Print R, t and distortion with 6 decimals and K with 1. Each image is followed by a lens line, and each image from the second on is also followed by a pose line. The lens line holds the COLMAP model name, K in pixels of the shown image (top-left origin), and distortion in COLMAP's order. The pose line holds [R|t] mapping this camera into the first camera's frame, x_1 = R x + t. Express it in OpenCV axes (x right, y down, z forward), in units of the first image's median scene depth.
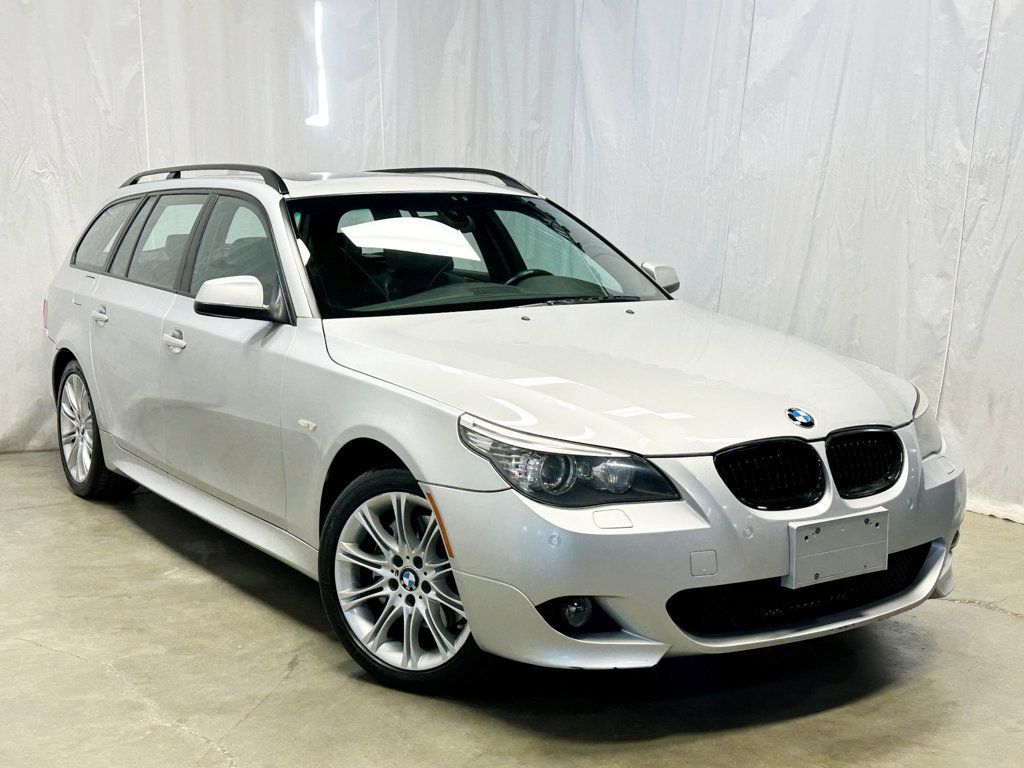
lens RADIAL K [[1332.4, 0, 512.0], [0, 1332.4, 384.0], [0, 0, 1]] dist [0.163525, -0.357462]
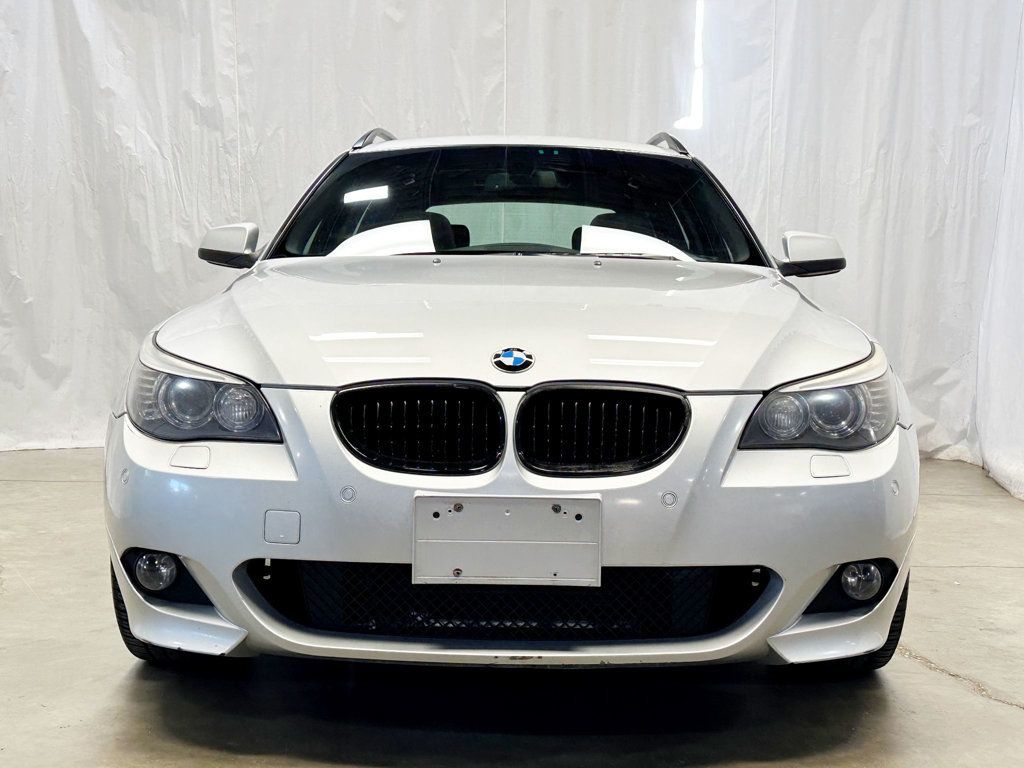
lens RADIAL K [[1332.4, 0, 512.0], [0, 1332.4, 384.0], [0, 0, 1]] dist [0.163525, -0.357462]
pose [[0.826004, 0.052940, -0.561173, 0.364372], [-0.091663, 0.994943, -0.041059, 0.039743], [0.556162, 0.085354, 0.826679, 0.240306]]
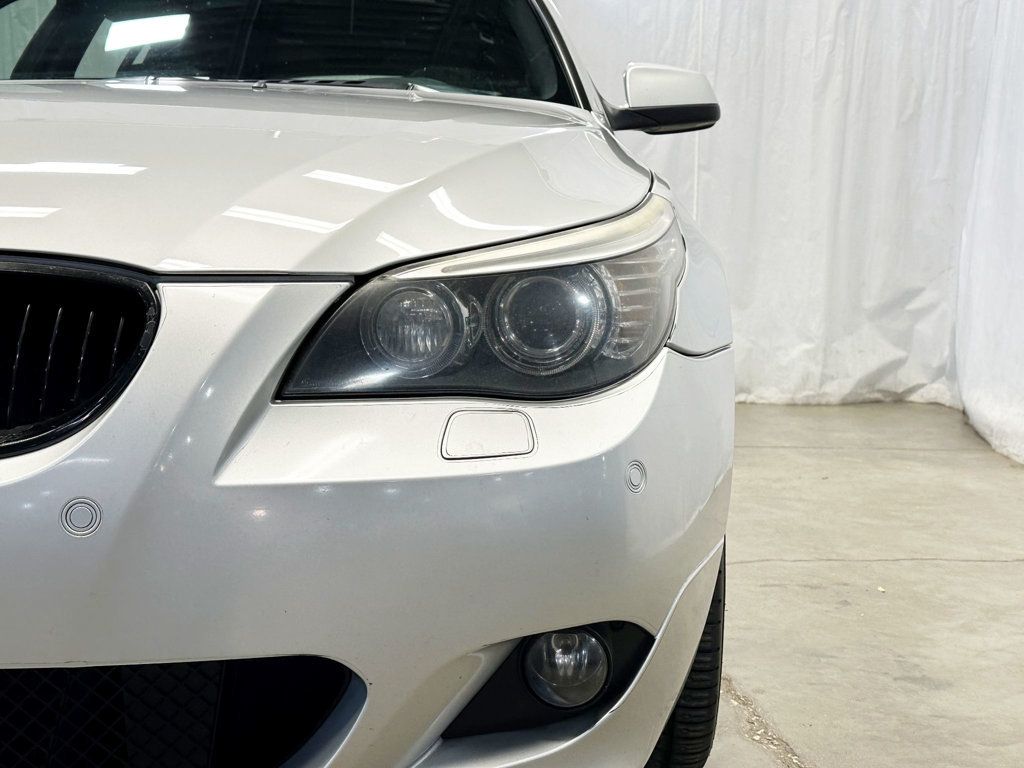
lens RADIAL K [[1347.6, 0, 495.5], [0, 1347.6, 399.6], [0, 0, 1]] dist [0.173191, -0.416591]
pose [[0.814207, 0.077975, -0.575314, 0.327595], [-0.084710, 0.996291, 0.015148, 0.031005], [0.574361, 0.036401, 0.817792, 0.479079]]
